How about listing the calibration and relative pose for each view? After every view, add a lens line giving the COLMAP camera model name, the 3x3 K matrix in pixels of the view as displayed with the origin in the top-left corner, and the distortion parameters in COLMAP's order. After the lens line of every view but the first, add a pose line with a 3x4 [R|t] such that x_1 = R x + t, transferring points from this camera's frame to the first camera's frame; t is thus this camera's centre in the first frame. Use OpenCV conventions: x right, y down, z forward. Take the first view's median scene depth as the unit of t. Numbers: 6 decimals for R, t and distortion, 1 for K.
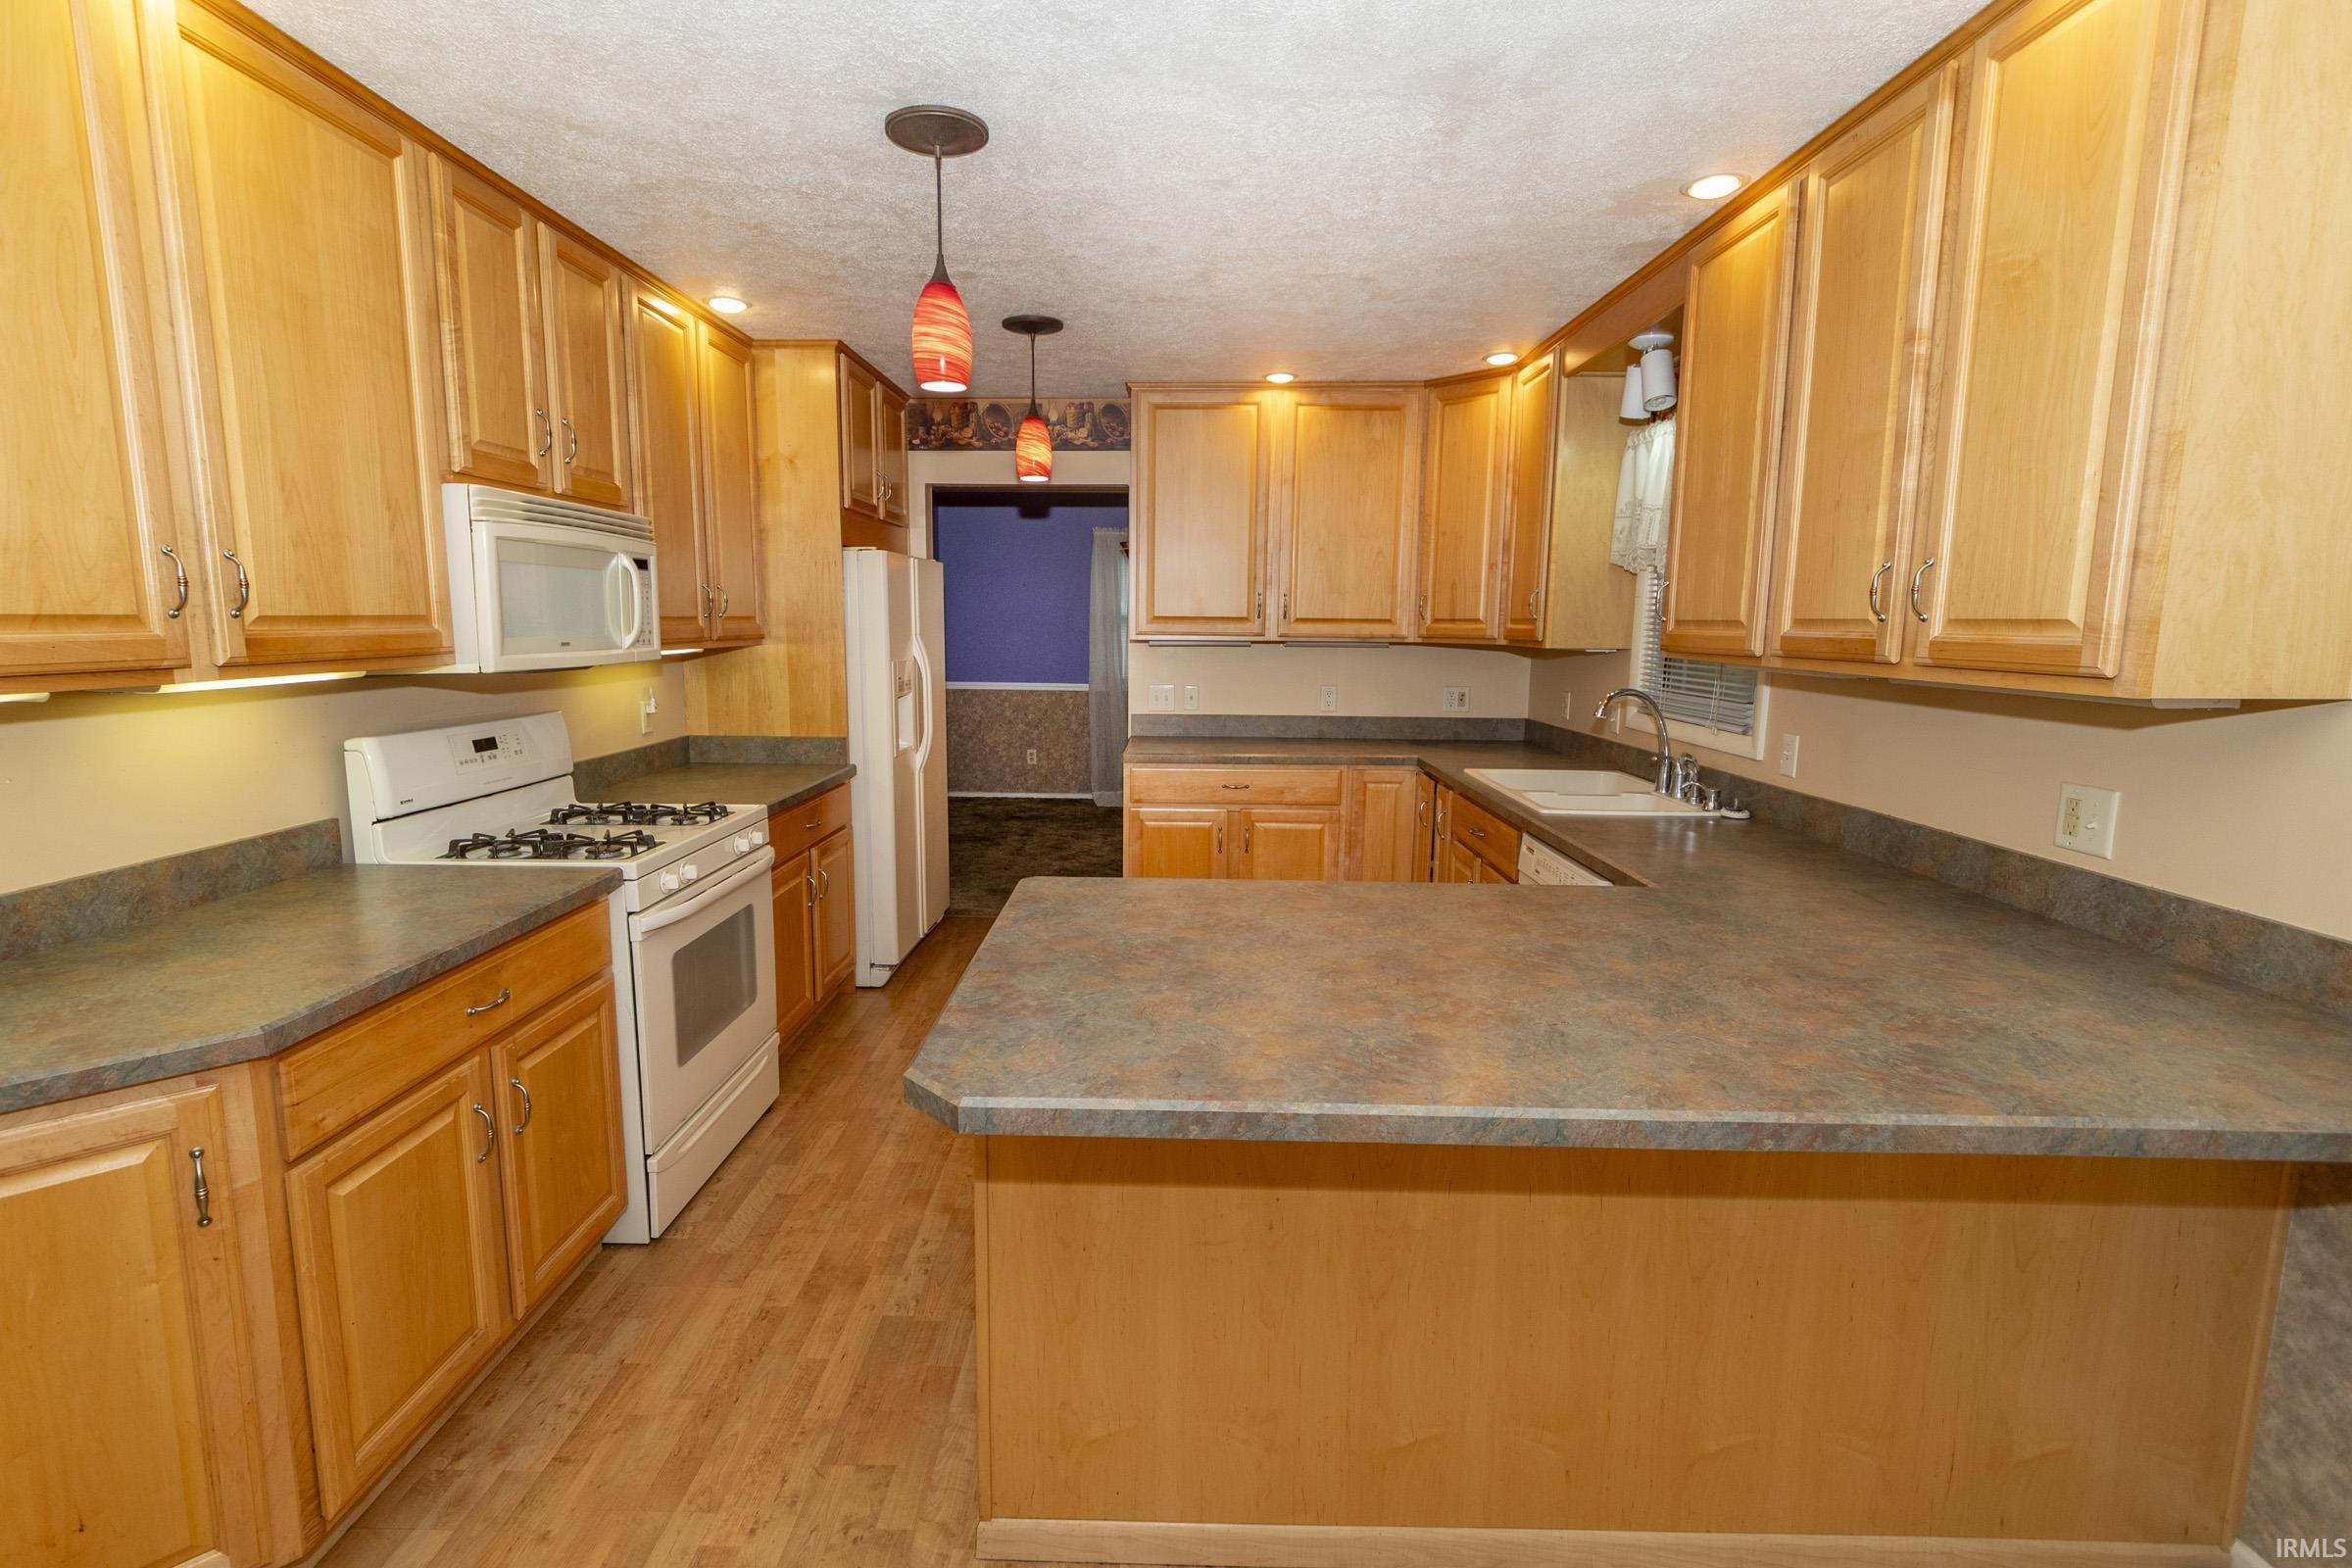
lens RADIAL K [[1046.4, 0, 1168.5], [0, 1046.4, 764.0], [0, 0, 1]] dist [0.000670, -0.000123]
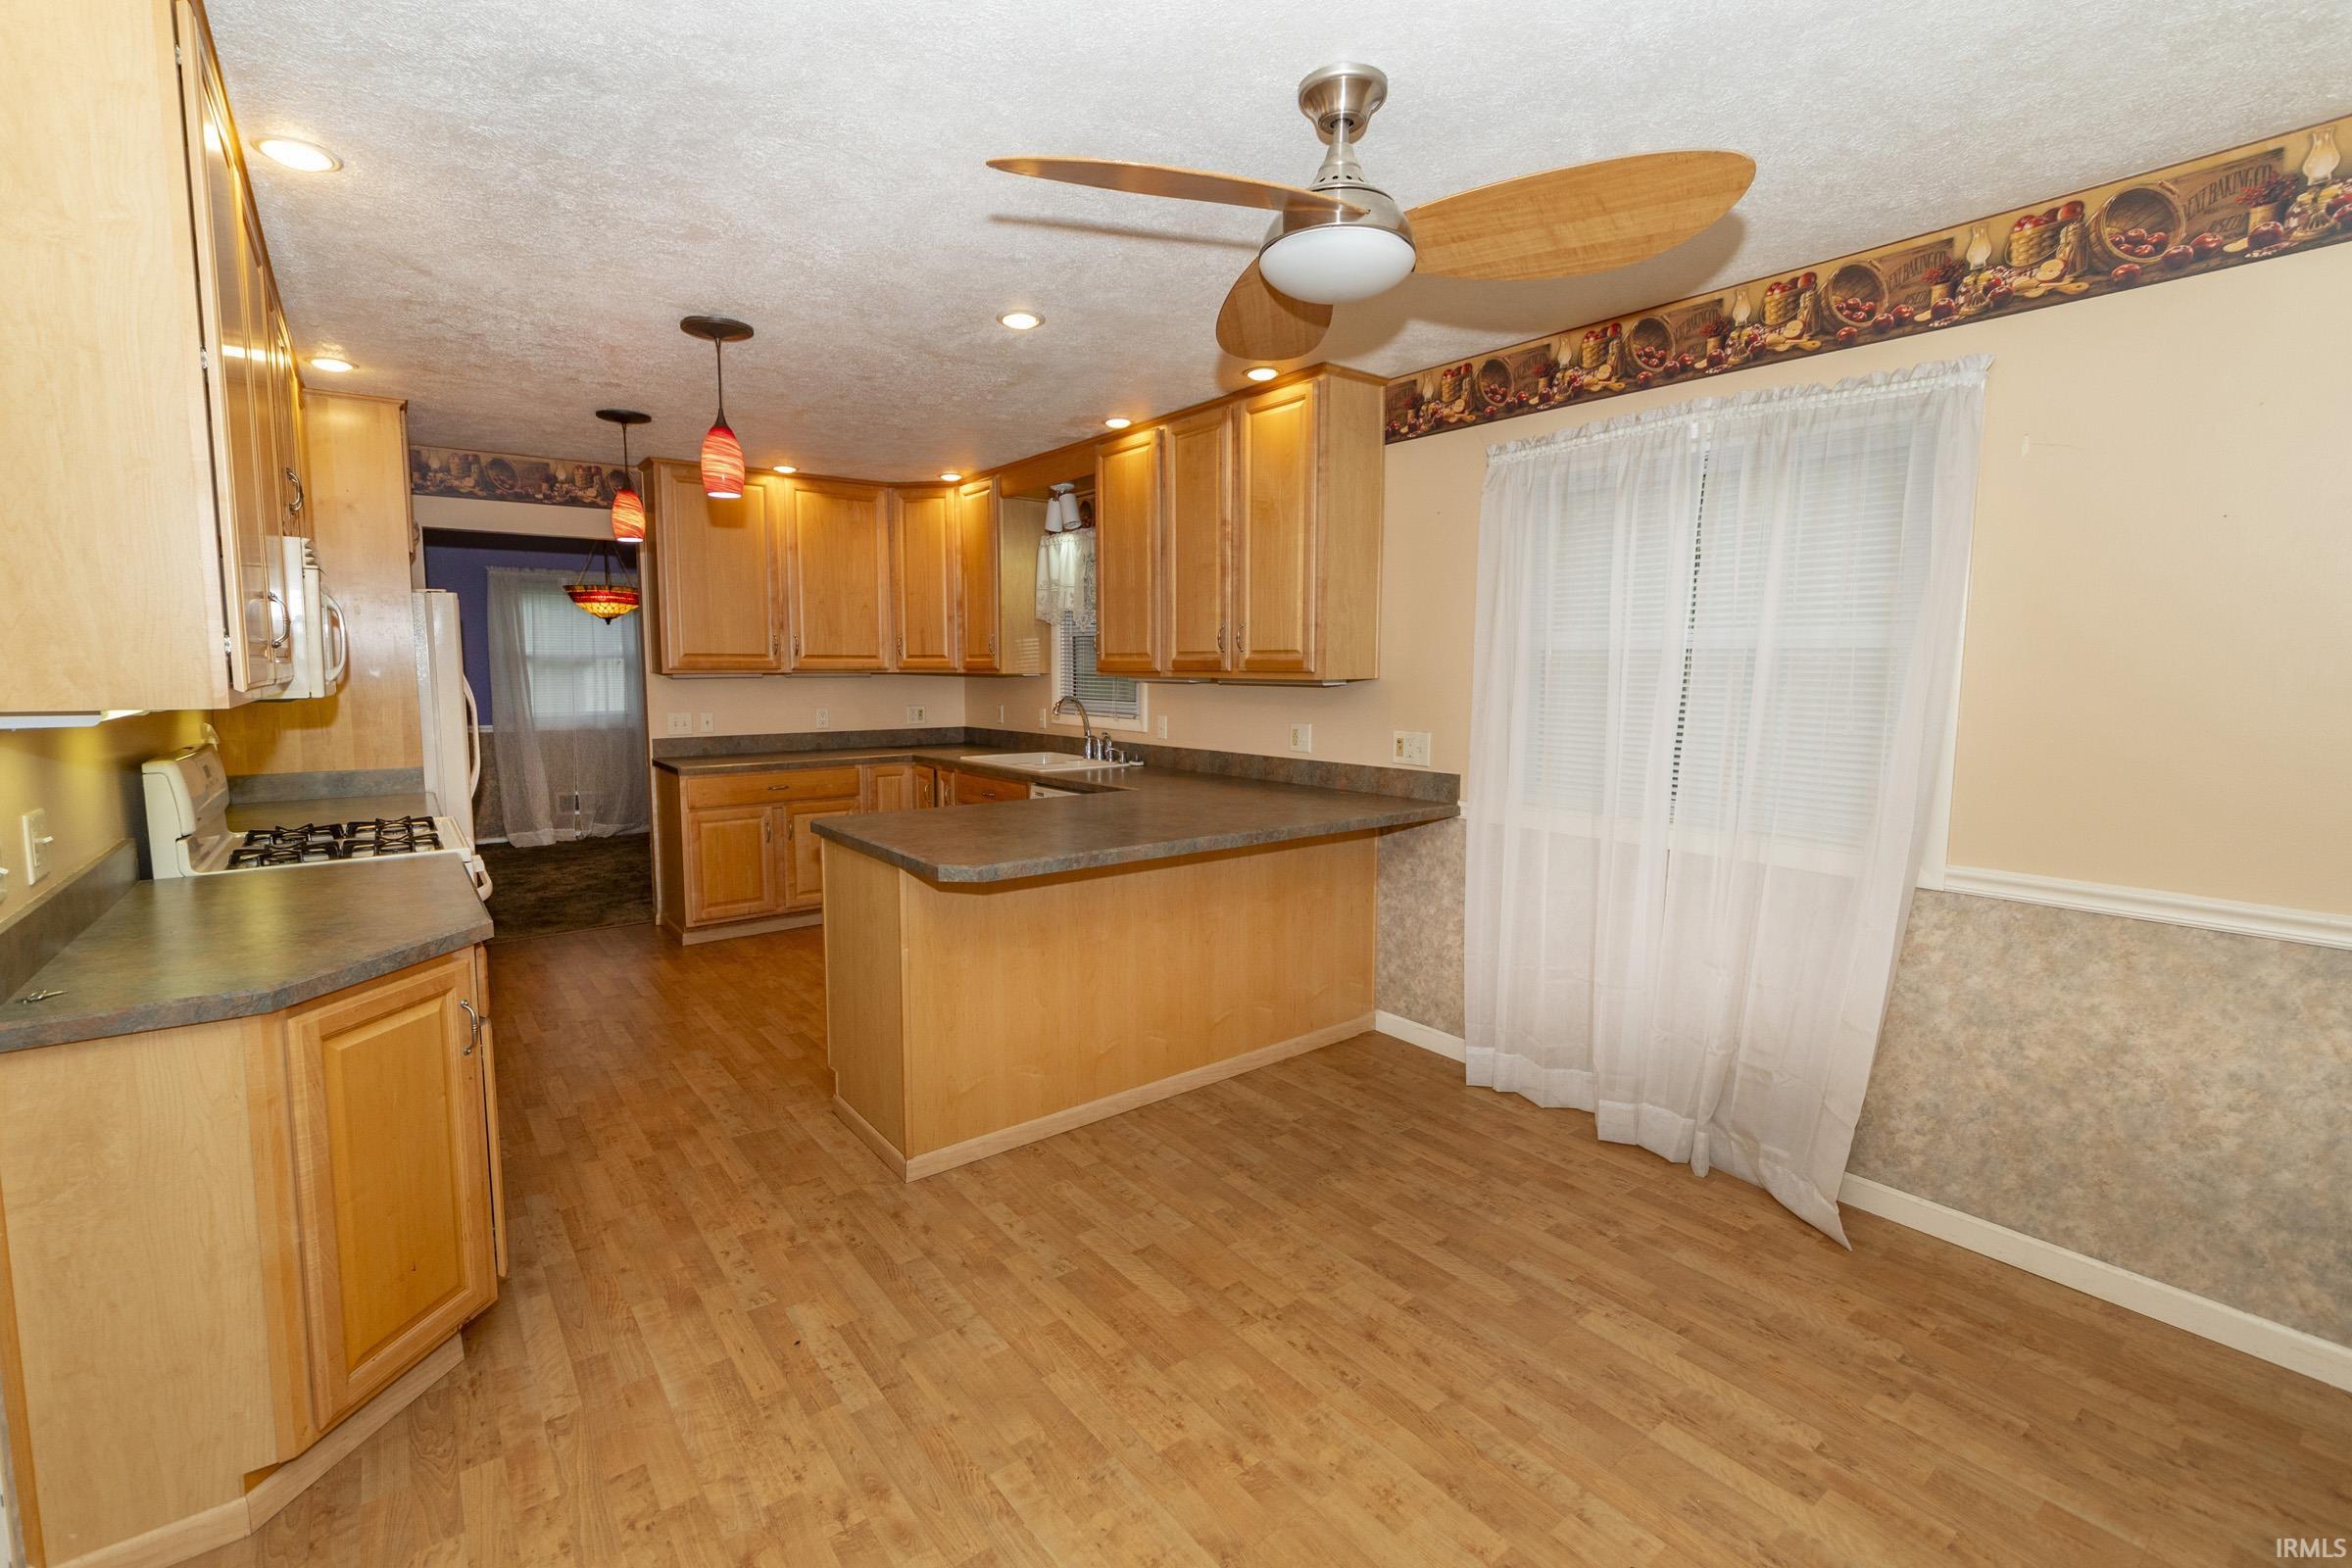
lens RADIAL K [[1026.3, 0, 1153.0], [0, 1026.3, 761.5], [0, 0, 1]] dist [0.010735, -0.000748]
pose [[0.786141, -0.066695, 0.614438, -0.568843], [0.091637, 0.995750, -0.009158, 0.072061], [-0.611217, 0.063505, 0.788912, -0.428915]]
